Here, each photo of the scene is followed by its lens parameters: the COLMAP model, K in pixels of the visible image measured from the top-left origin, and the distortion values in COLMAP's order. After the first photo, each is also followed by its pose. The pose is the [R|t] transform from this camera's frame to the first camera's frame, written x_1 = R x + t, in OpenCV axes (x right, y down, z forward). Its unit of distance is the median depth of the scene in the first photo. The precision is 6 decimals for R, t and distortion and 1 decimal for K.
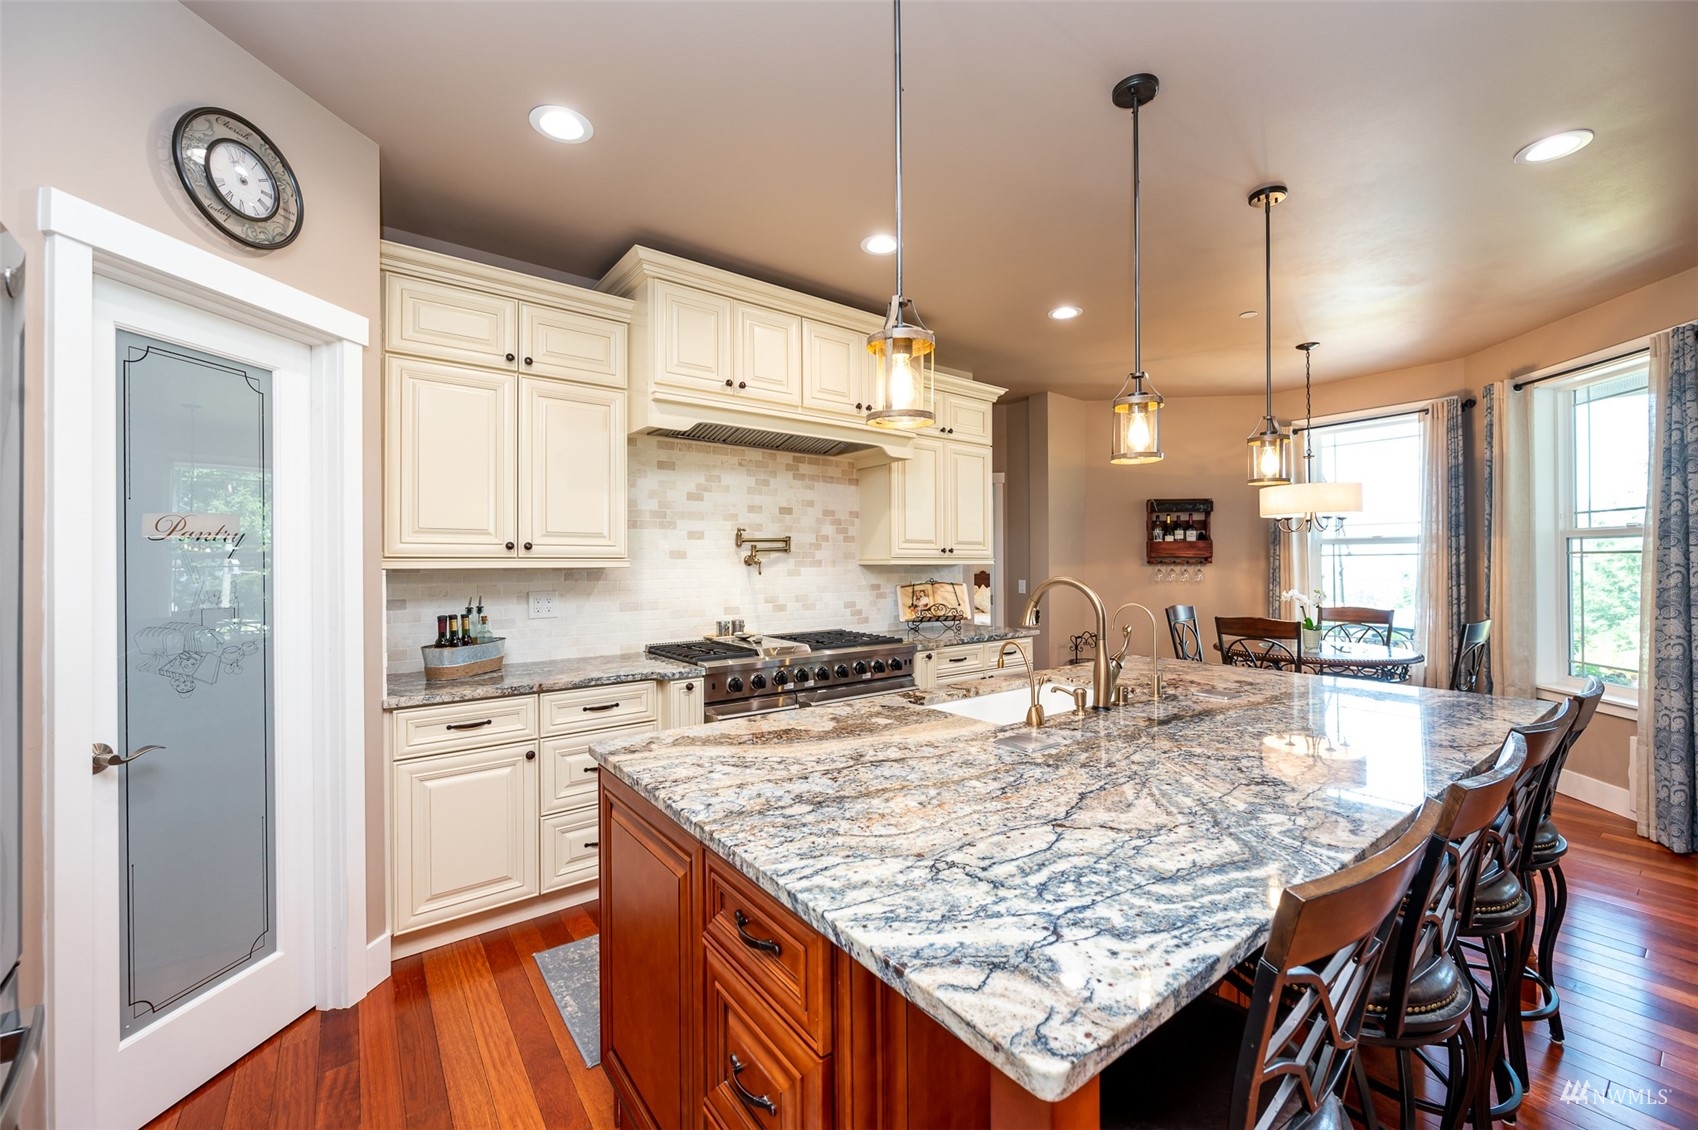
lens RADIAL K [[682.0, 0, 860.1], [0, 682.0, 555.7], [0, 0, 1]] dist [-0.004851, 0.001109]
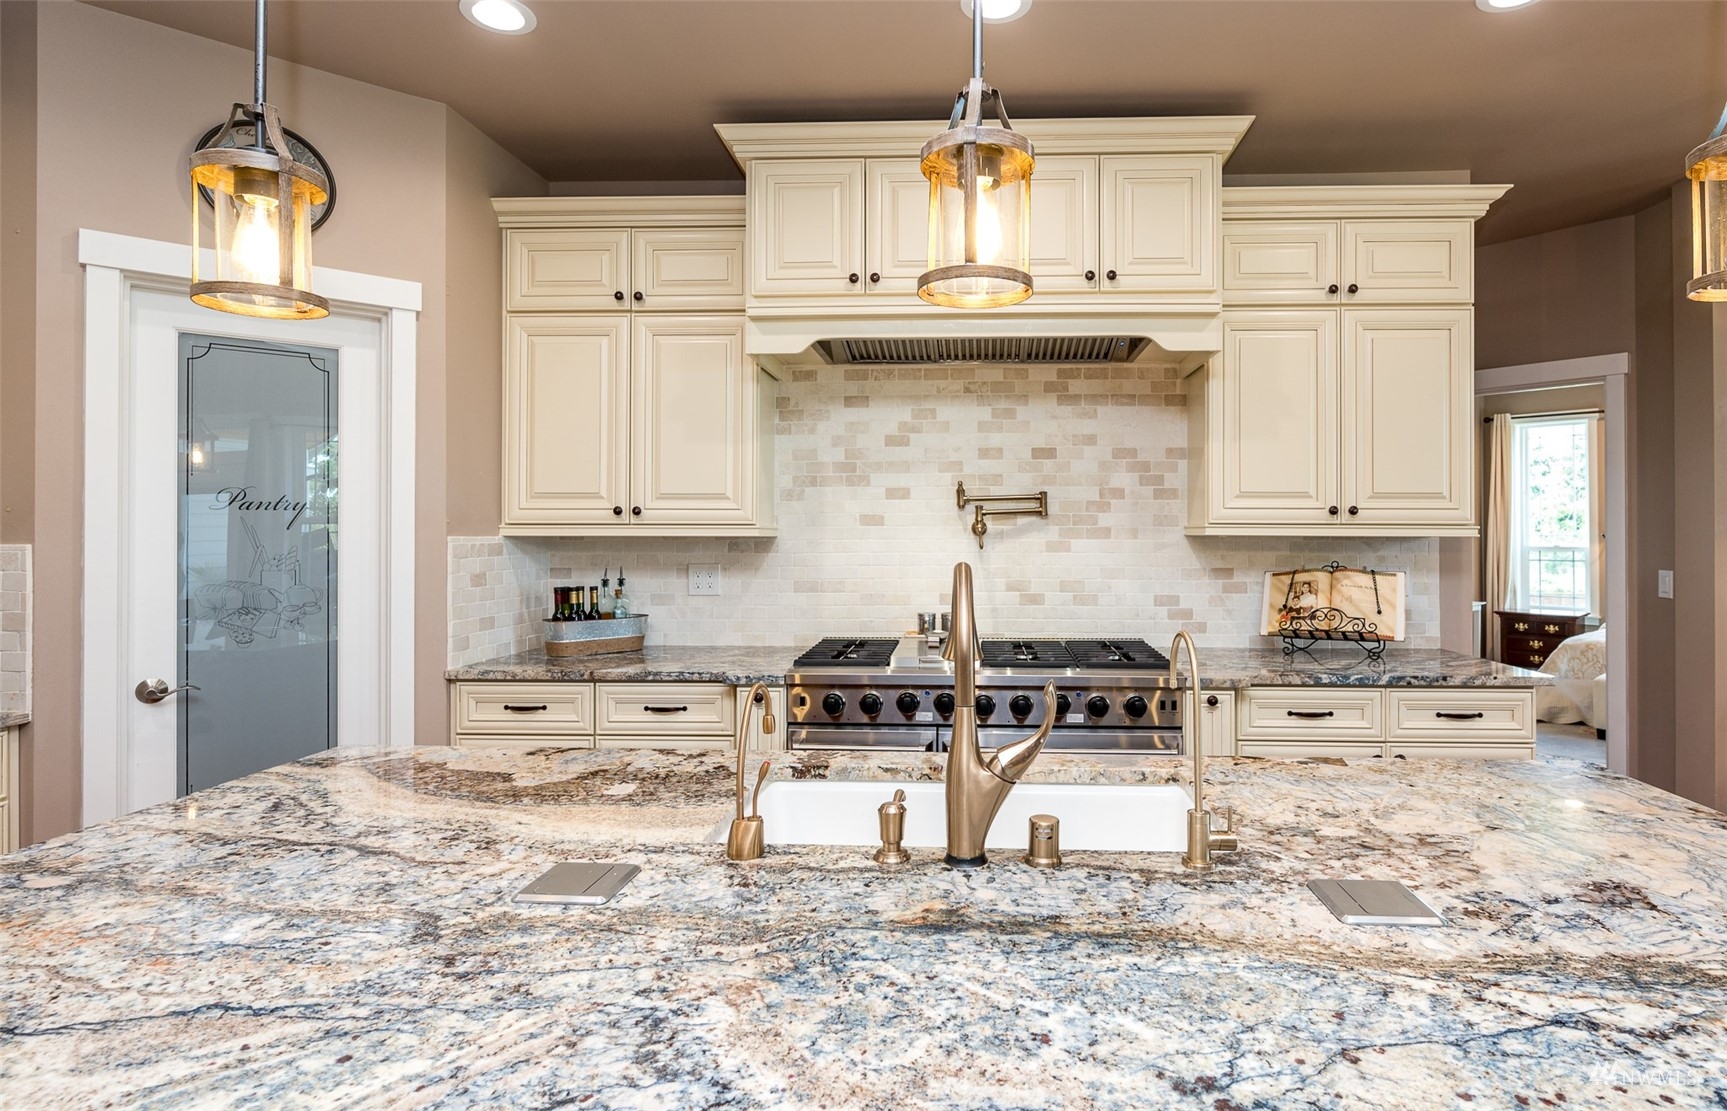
lens RADIAL K [[883.3, 0, 938.6], [0, 883.3, 524.4], [0, 0, 1]] dist [-0.005012, 0.000960]
pose [[0.756368, 0.000109, -0.654146, 0.427576], [0.002578, 0.999992, 0.003147, 0.000452], [0.654141, -0.004067, 0.756361, 0.324419]]
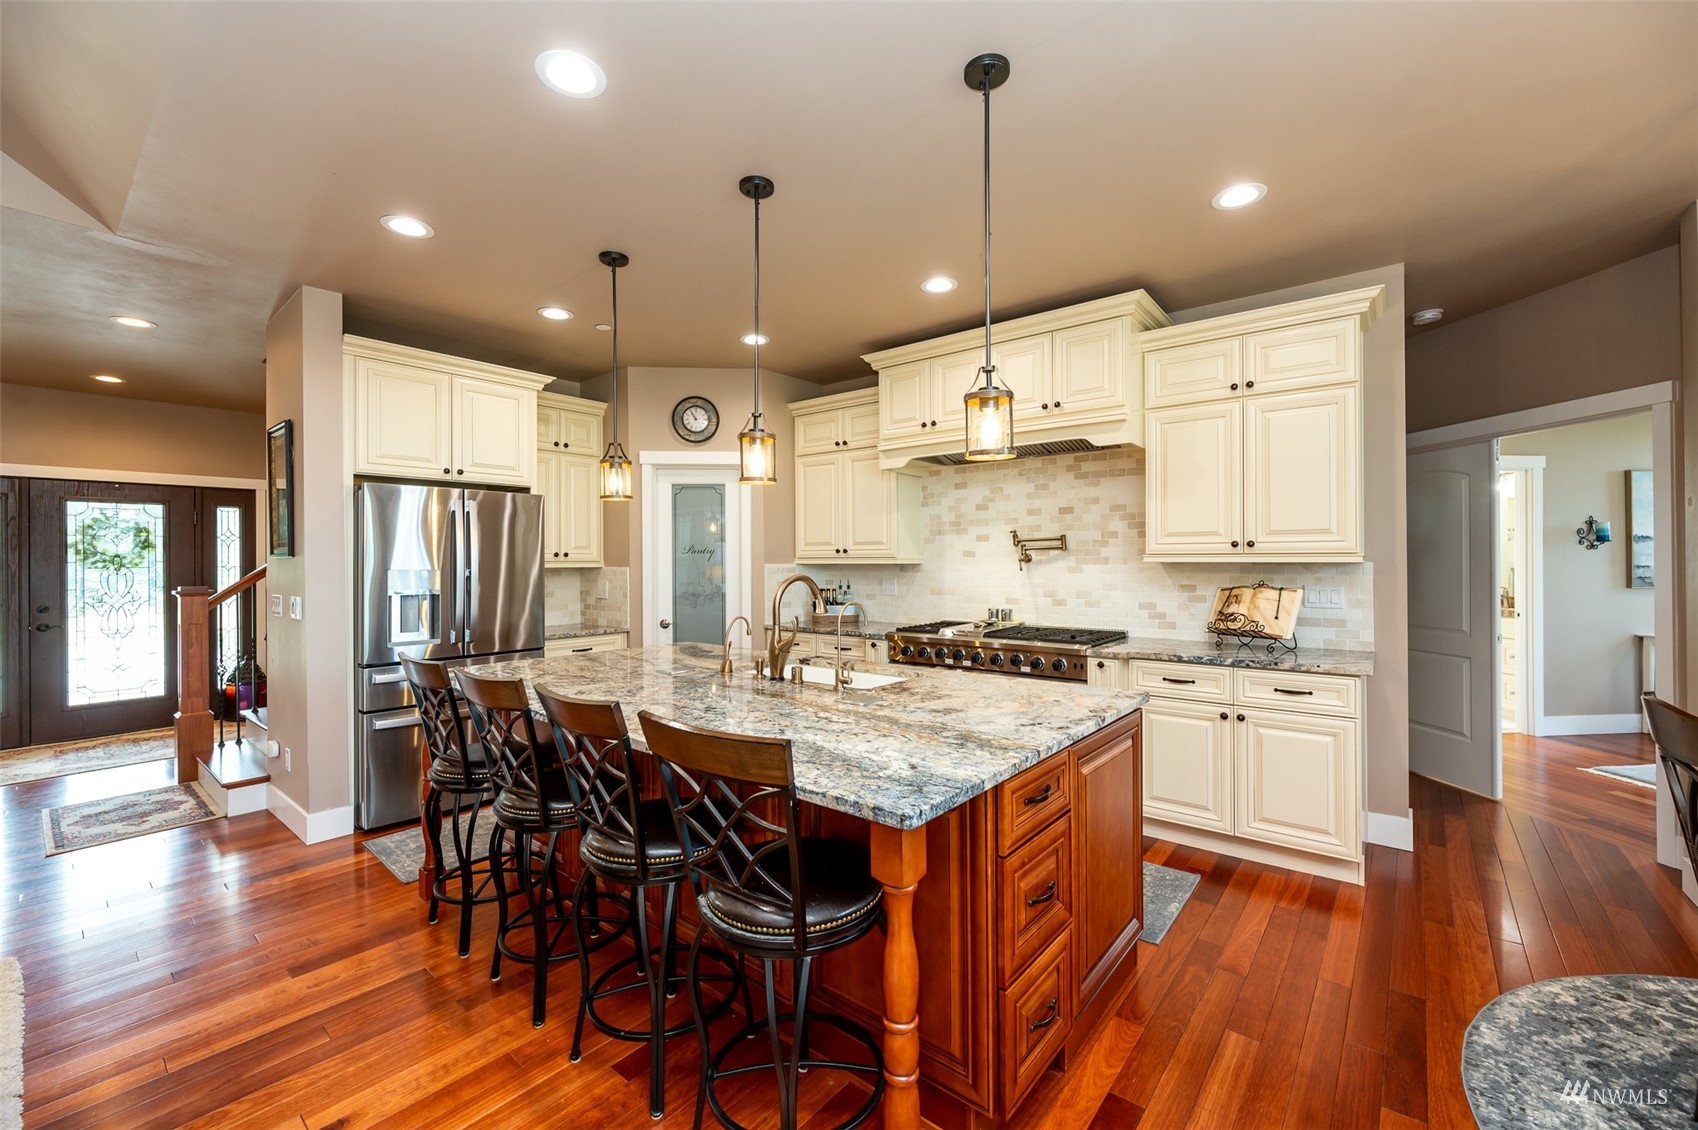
lens RADIAL K [[682.0, 0, 853.4], [0, 682.0, 559.2], [0, 0, 1]] dist [-0.004851, 0.001109]
pose [[0.225415, 0.001216, -0.974262, 0.955294], [0.014812, 0.999879, 0.004675, -0.000714], [0.974150, -0.015484, 0.225370, 0.507950]]
